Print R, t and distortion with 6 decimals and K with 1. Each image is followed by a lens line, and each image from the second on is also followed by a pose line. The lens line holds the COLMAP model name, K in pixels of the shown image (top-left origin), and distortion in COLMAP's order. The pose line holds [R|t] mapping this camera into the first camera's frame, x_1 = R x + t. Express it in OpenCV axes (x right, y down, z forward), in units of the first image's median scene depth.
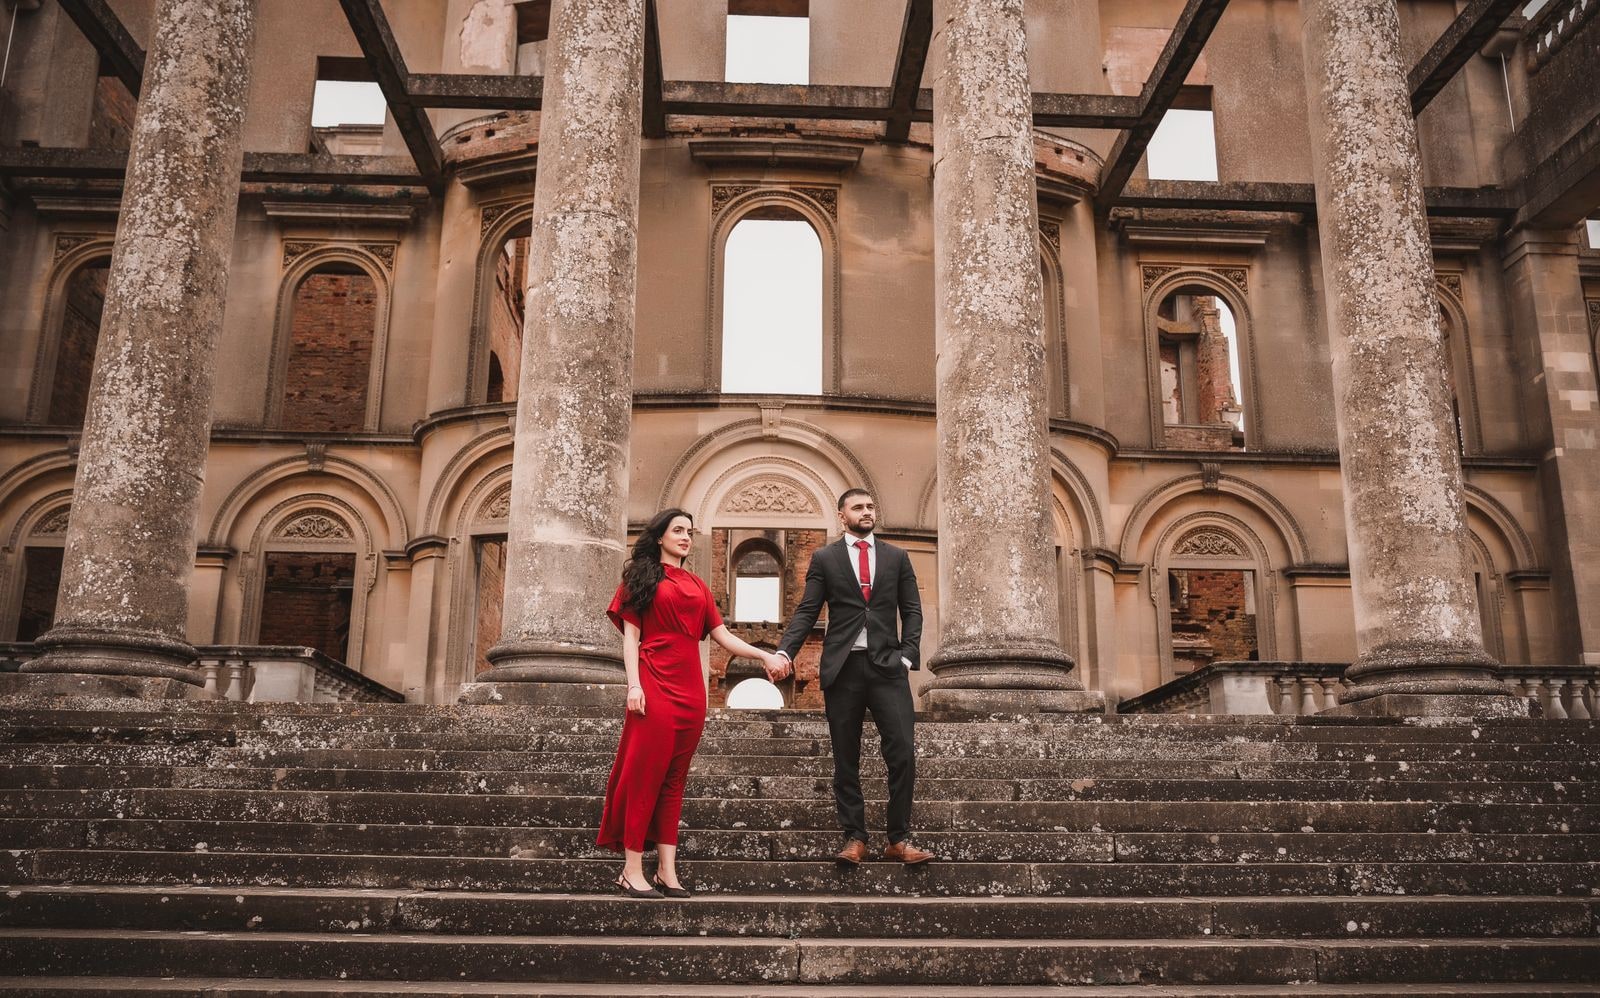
lens RADIAL K [[1341.5, 0, 800.0], [0, 1341.5, 499.0], [0, 0, 1]] dist [-0.031447, 0.001947]
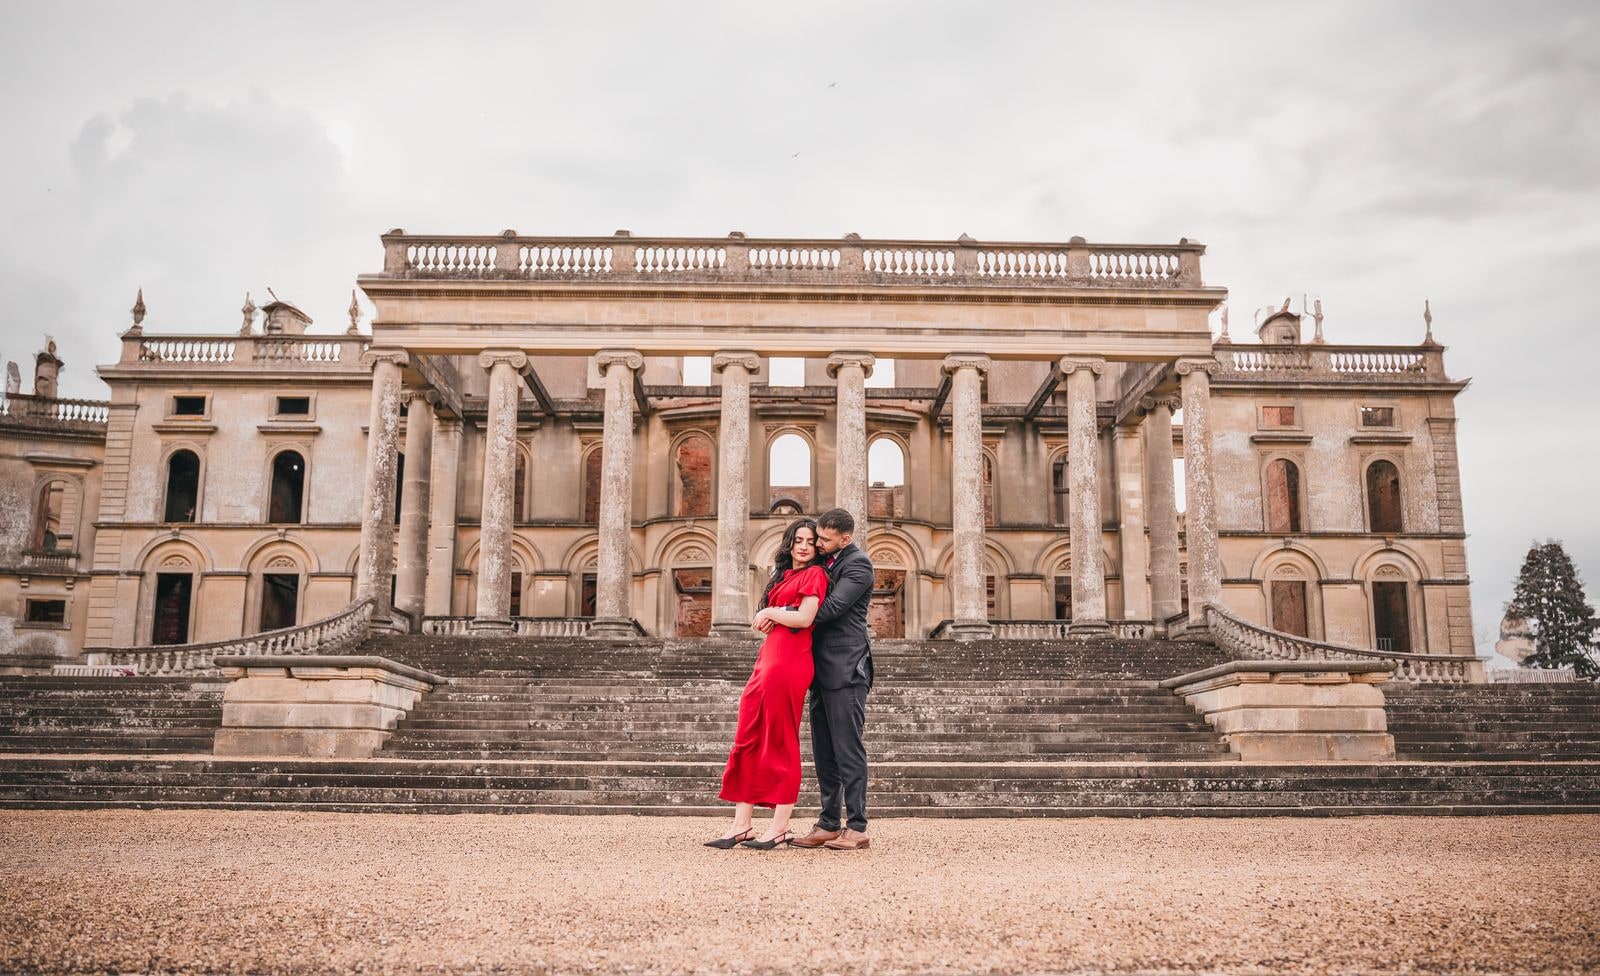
lens RADIAL K [[1369.9, 0, 800.0], [0, 1369.9, 488.0], [0, 0, 1]] dist [0.000529, -0.000195]
pose [[0.999757, -0.008792, -0.020192, 0.048409], [0.009896, 0.998423, 0.055258, -0.254319], [0.019674, -0.055444, 0.998268, -1.505832]]
